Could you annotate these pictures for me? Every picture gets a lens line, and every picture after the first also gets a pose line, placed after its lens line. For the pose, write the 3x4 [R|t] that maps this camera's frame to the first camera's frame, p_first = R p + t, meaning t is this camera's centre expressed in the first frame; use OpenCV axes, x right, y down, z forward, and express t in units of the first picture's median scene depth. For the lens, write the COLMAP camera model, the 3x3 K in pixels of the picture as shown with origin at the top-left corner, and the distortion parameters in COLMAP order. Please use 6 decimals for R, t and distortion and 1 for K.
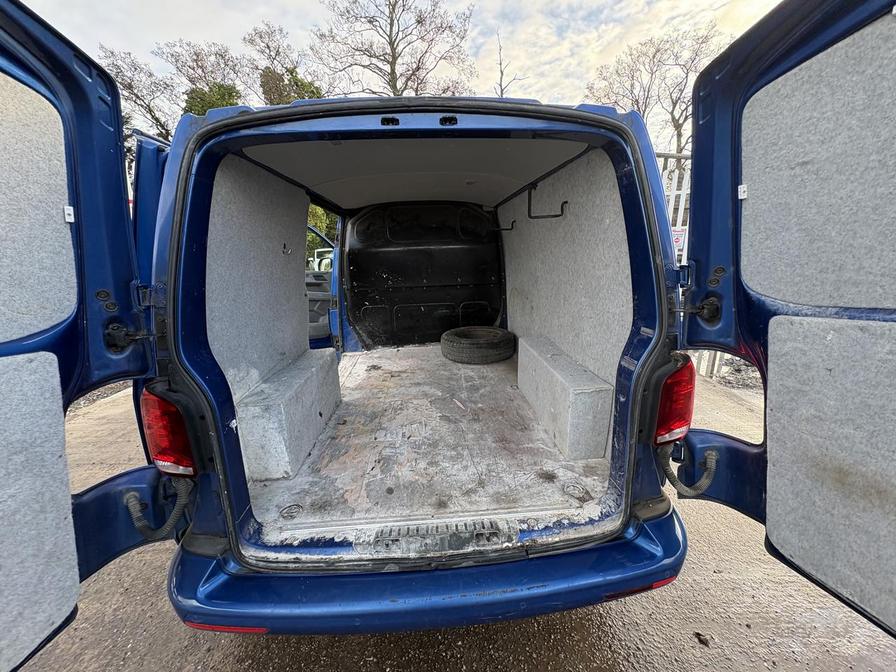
lens RADIAL K [[356.2, 0, 447.9], [0, 356.2, 334.2], [0, 0, 1]] dist [0.000353, -0.000295]
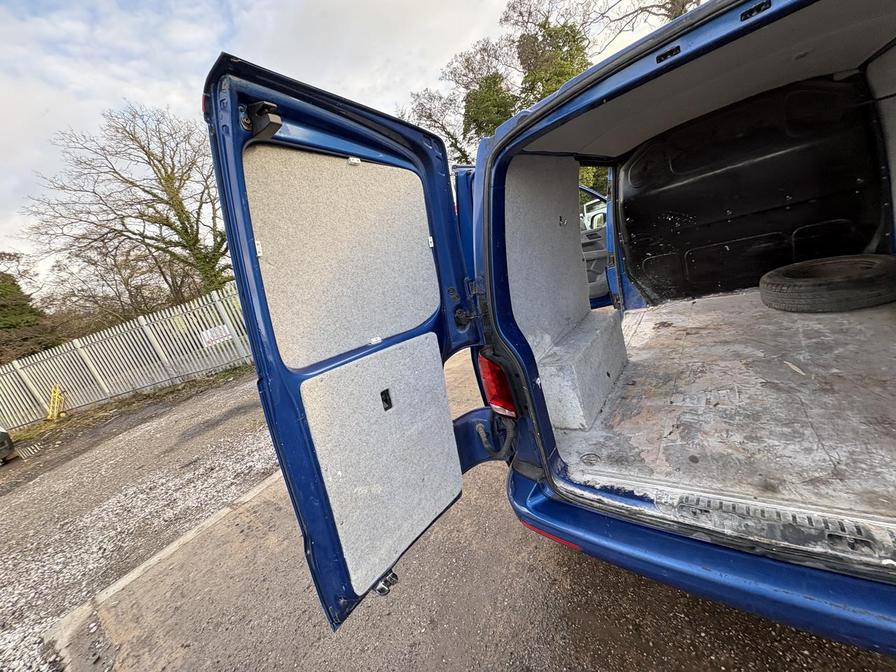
lens RADIAL K [[356.2, 0, 447.9], [0, 356.2, 334.2], [0, 0, 1]] dist [0.000353, -0.000295]
pose [[0.734758, -0.033693, -0.677492, 0.008184], [0.115248, 0.990446, 0.075733, -0.033646], [0.668467, -0.133724, 0.731621, -0.079068]]
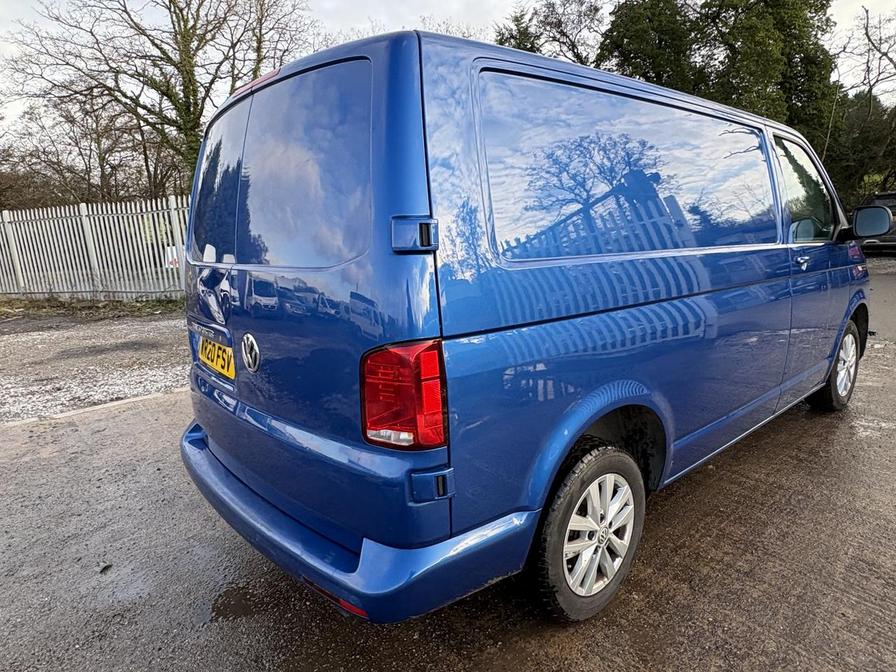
lens RADIAL K [[558.4, 0, 448.1], [0, 558.4, 332.2], [0, 0, 1]] dist [0.001434, 0.001284]
pose [[0.610062, 0.148555, -0.778303, 1.465166], [-0.163712, 0.984704, 0.059627, -0.026623], [0.775257, 0.091041, 0.625051, 0.284112]]
